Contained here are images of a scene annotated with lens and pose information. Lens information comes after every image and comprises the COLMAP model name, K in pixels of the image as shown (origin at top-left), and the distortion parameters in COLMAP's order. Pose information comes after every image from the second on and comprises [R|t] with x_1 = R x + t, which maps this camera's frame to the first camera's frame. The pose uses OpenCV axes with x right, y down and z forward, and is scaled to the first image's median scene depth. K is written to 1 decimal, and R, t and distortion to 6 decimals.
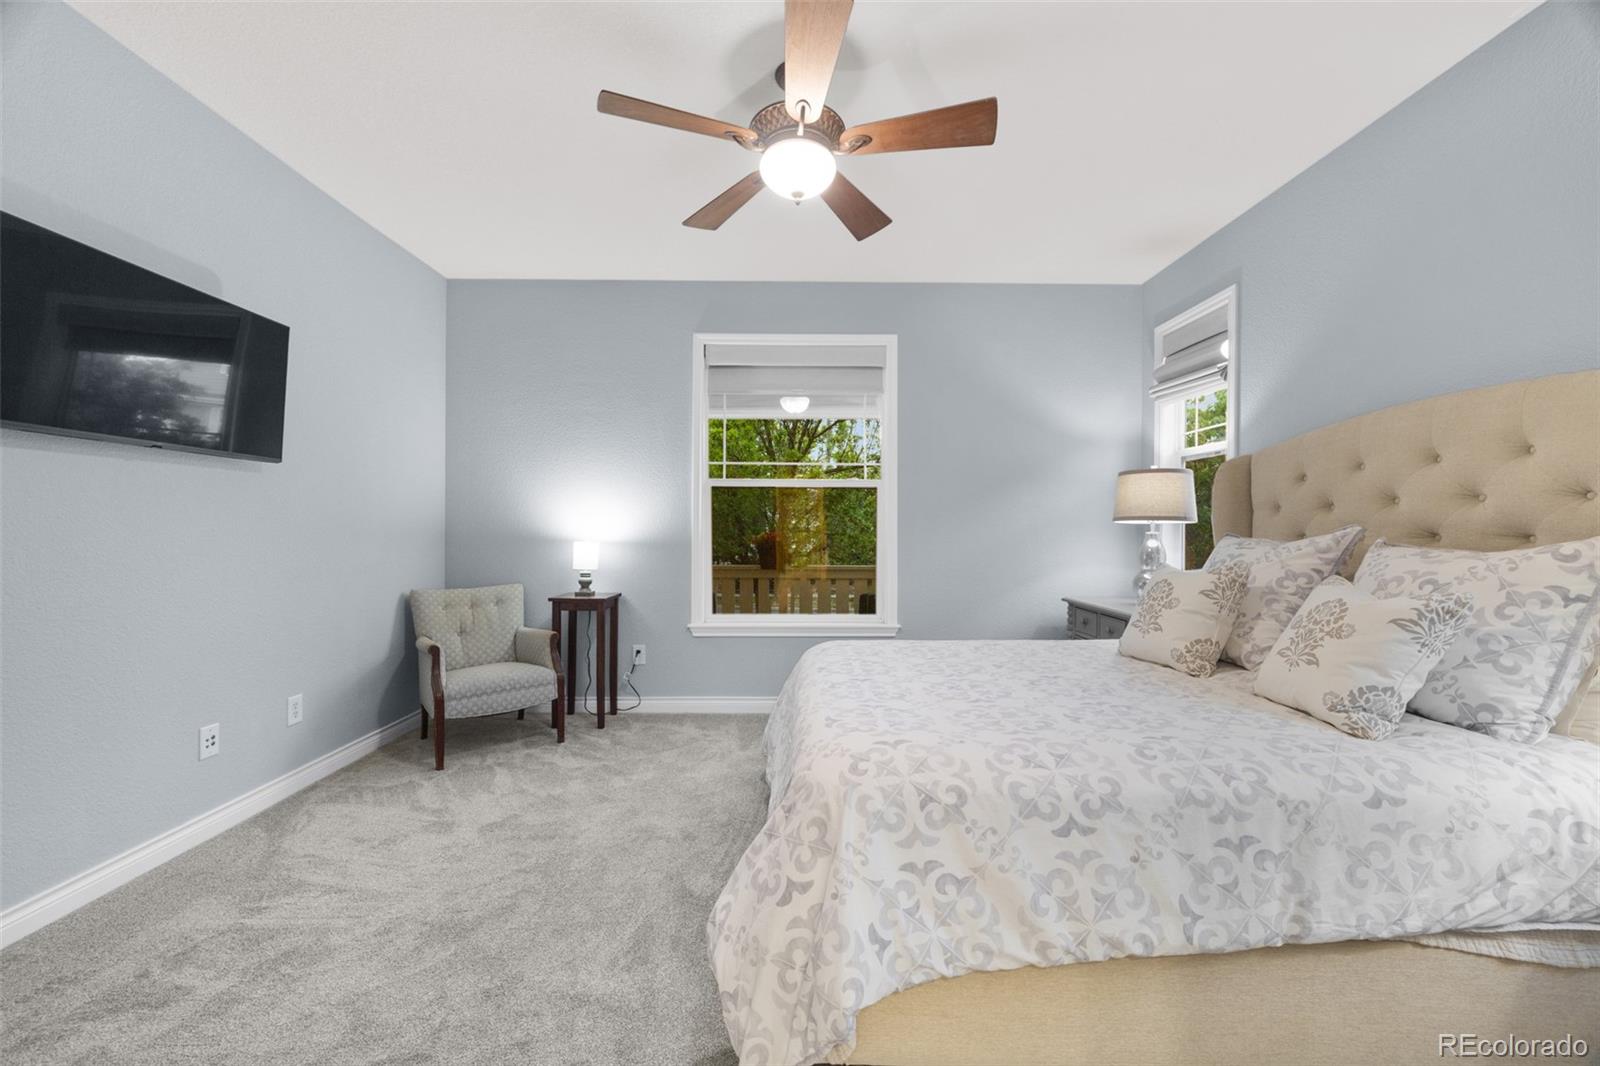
lens RADIAL K [[608.7, 0, 803.1], [0, 608.7, 533.7], [0, 0, 1]] dist [-0.002081, 0.000667]
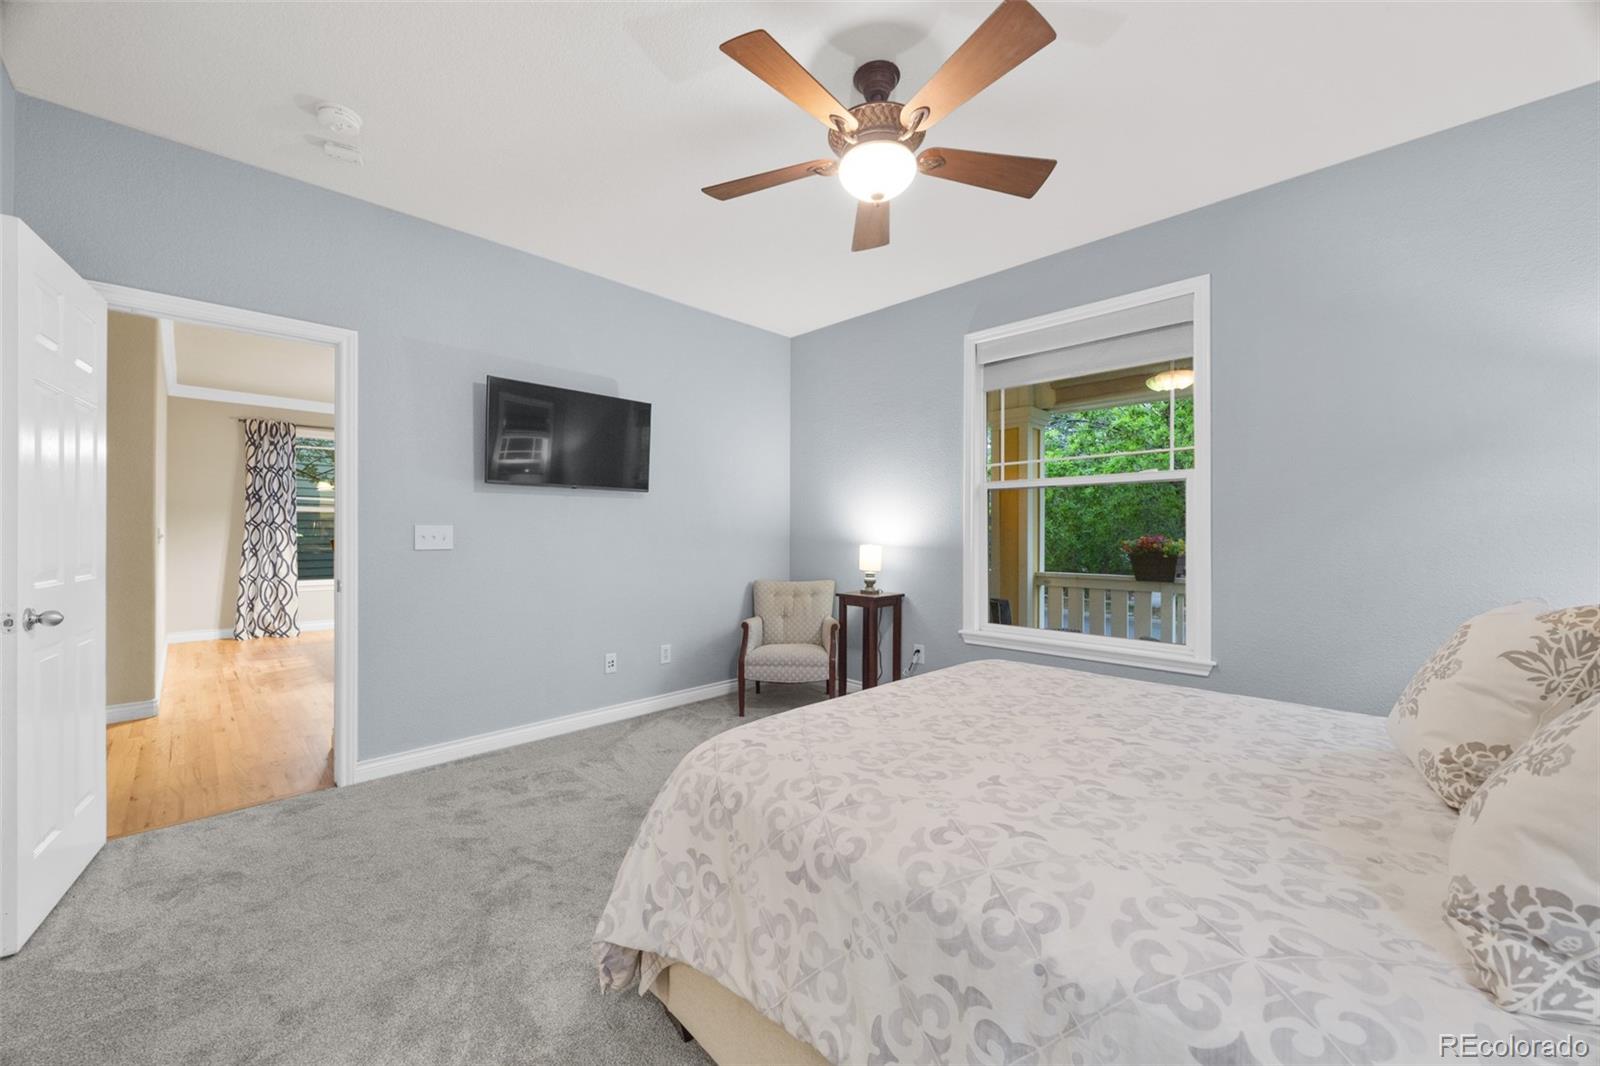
lens RADIAL K [[608.7, 0, 806.0], [0, 608.7, 533.7], [0, 0, 1]] dist [-0.002081, 0.000667]
pose [[0.707949, -0.002575, -0.706259, 0.432724], [-0.002777, 0.999975, -0.006429, -0.001170], [0.706258, 0.006512, 0.707924, 0.155960]]
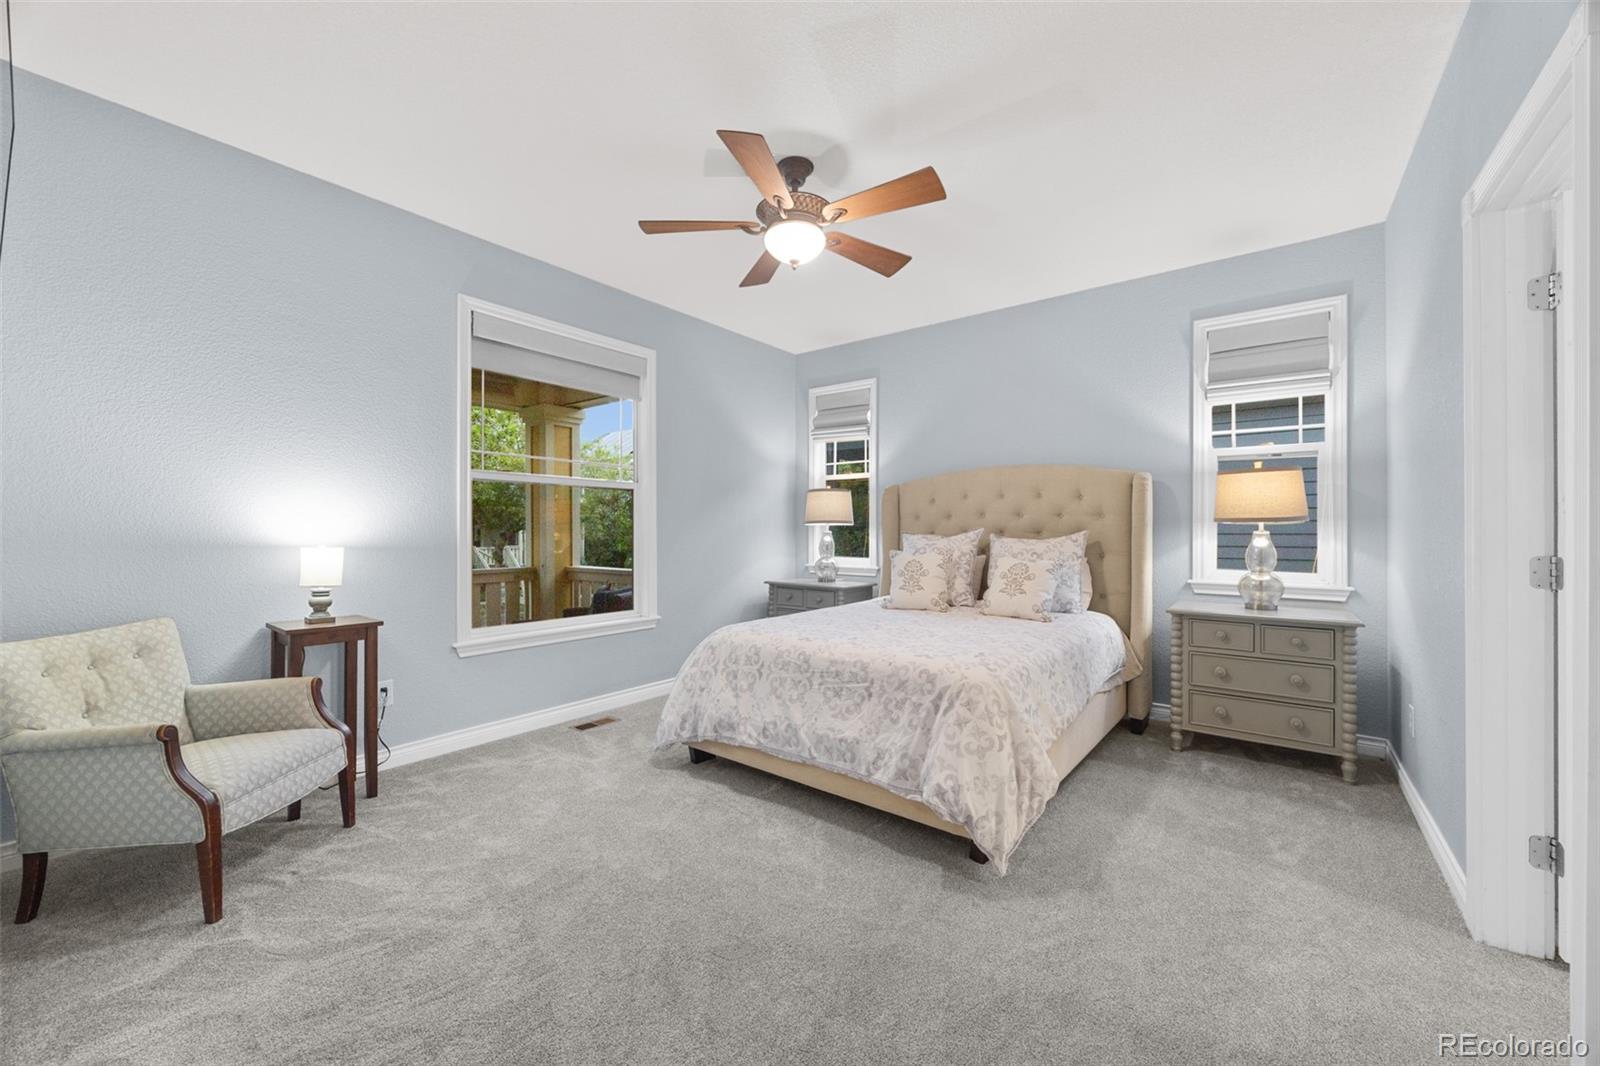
lens RADIAL K [[608.7, 0, 803.0], [0, 608.7, 529.8], [0, 0, 1]] dist [-0.002081, 0.000667]
pose [[0.624060, -0.001130, 0.781376, -0.695808], [0.004218, 0.999989, -0.001923, -0.003311], [-0.781365, 0.004496, 0.624058, 0.148430]]
